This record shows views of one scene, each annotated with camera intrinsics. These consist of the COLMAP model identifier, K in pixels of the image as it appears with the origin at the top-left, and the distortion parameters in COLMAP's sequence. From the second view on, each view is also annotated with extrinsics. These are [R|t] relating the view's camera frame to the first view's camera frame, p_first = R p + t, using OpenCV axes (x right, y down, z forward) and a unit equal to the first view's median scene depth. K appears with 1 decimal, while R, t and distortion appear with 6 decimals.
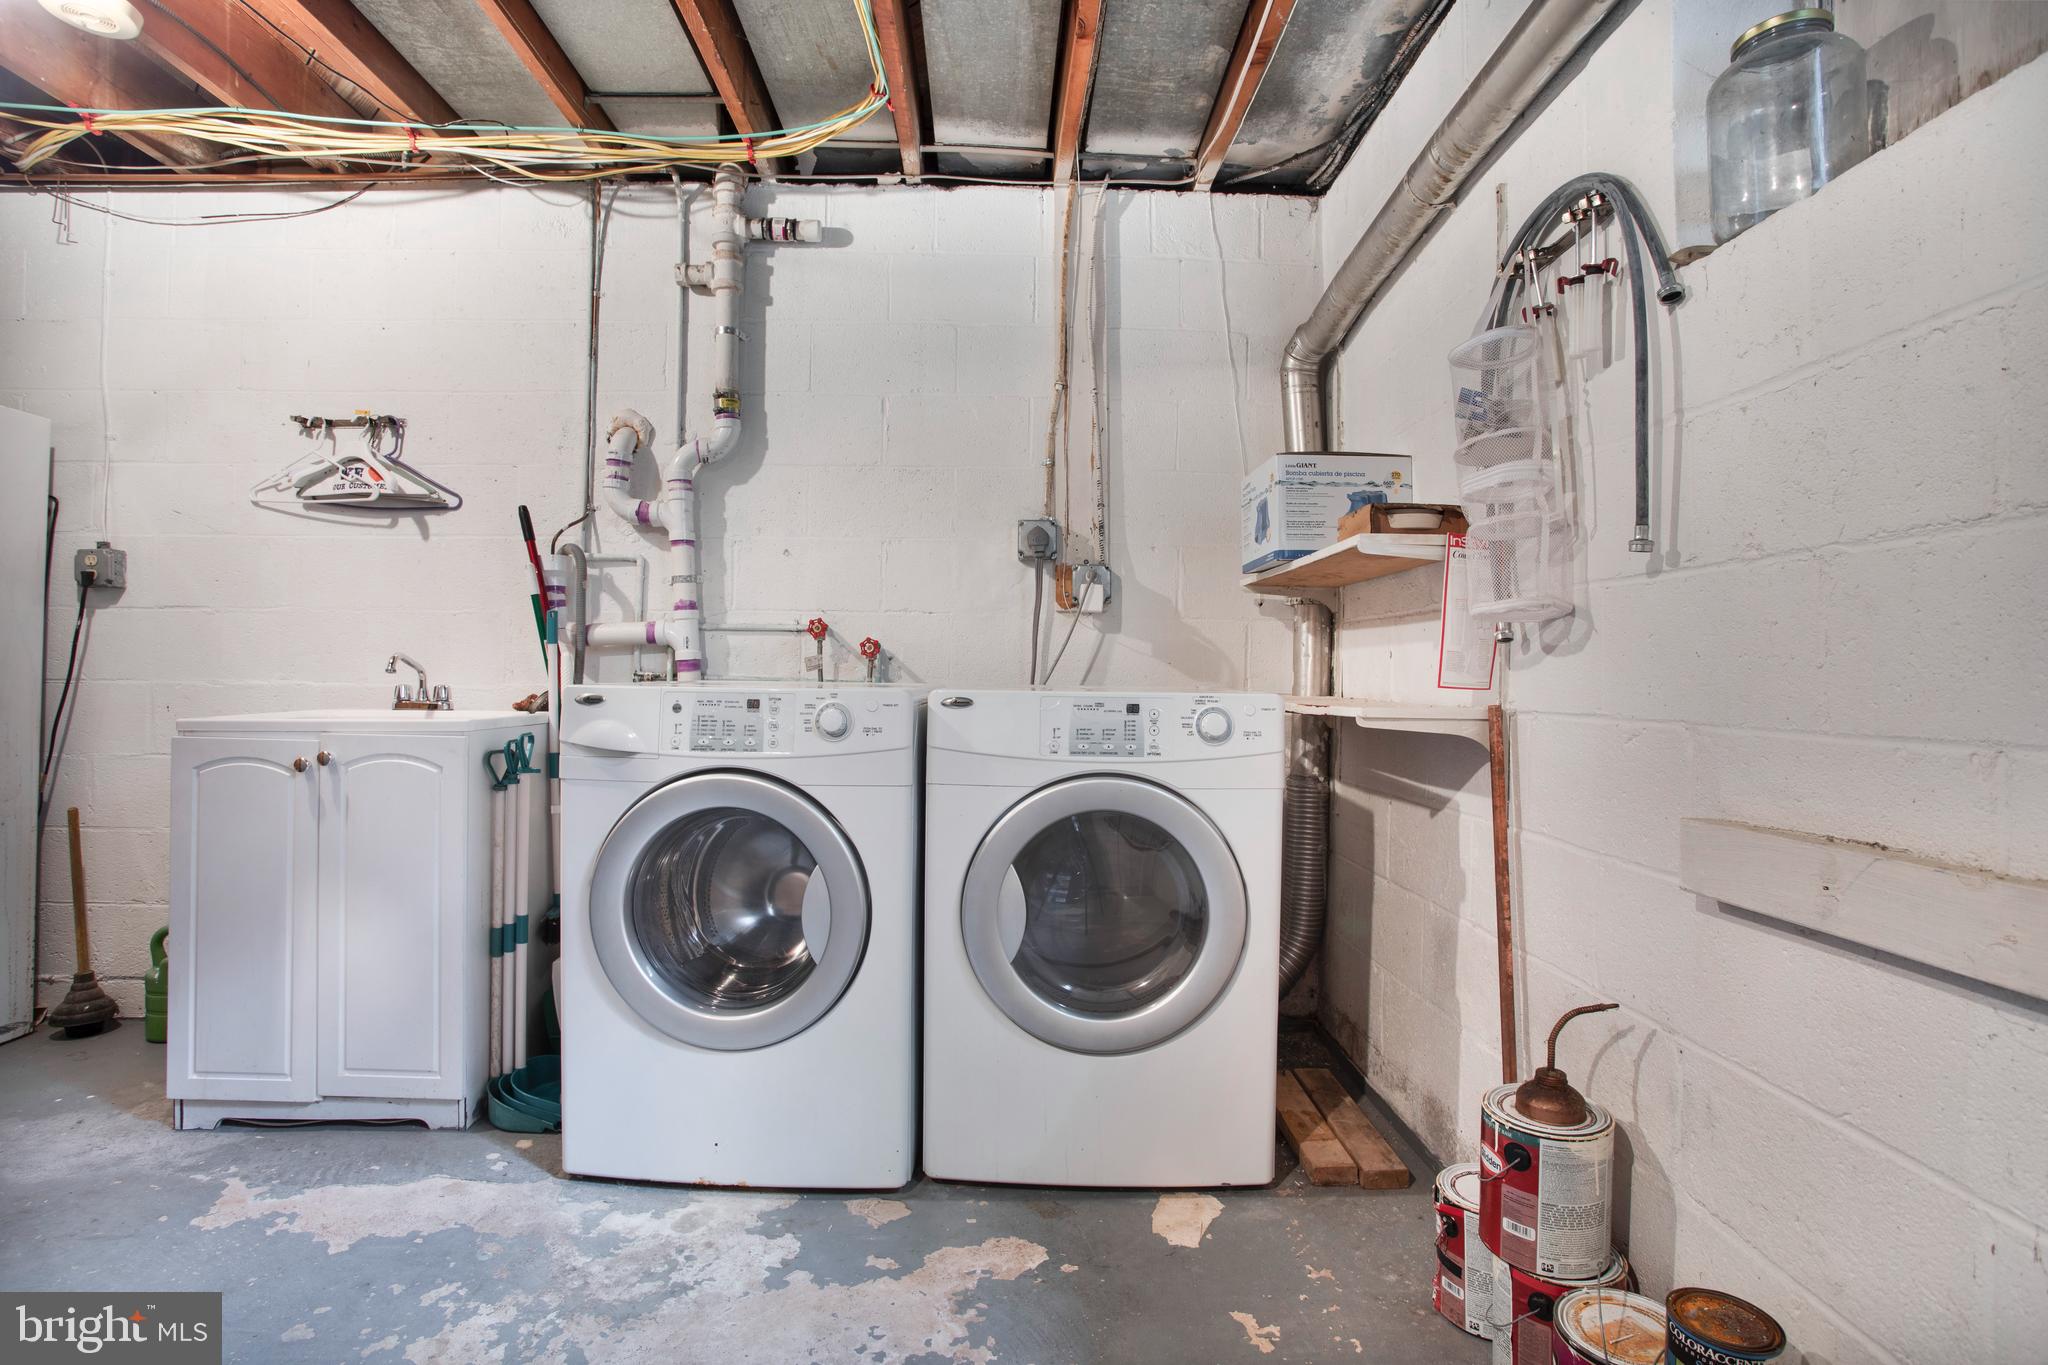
lens RADIAL K [[1008.6, 0, 1024.6], [0, 1008.6, 669.0], [0, 0, 1]] dist [-0.079822, 0.034173]
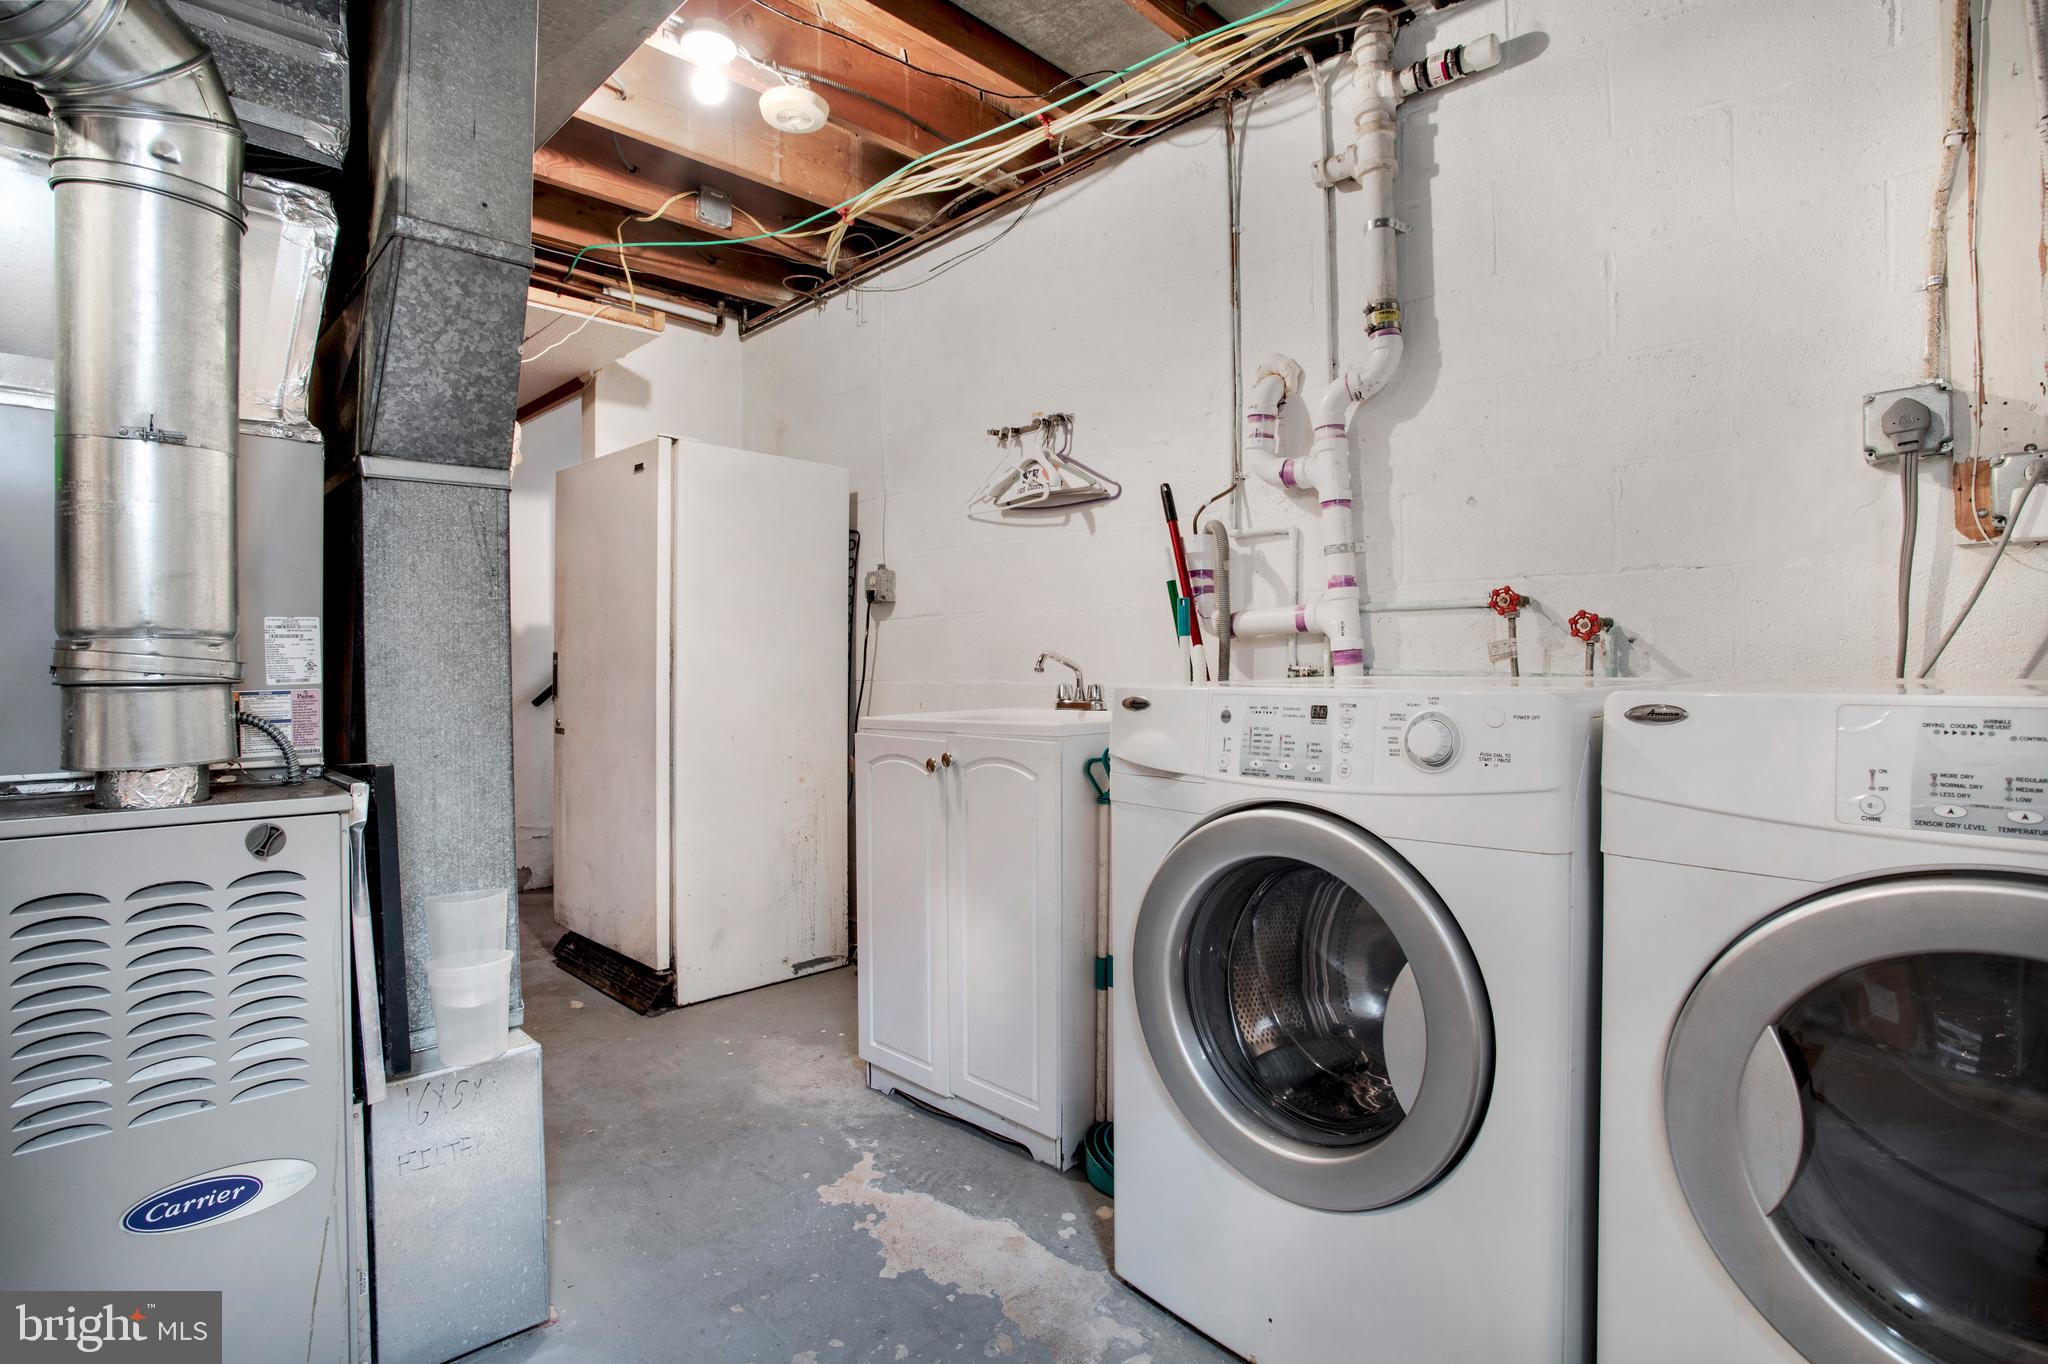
lens RADIAL K [[1008.6, 0, 1024.6], [0, 1008.6, 668.5], [0, 0, 1]] dist [-0.079822, 0.034173]
pose [[0.691883, -0.013928, -0.721876, 0.060799], [0.019429, 0.999811, -0.000668, 0.000967], [0.721748, -0.013563, 0.692023, 0.267275]]
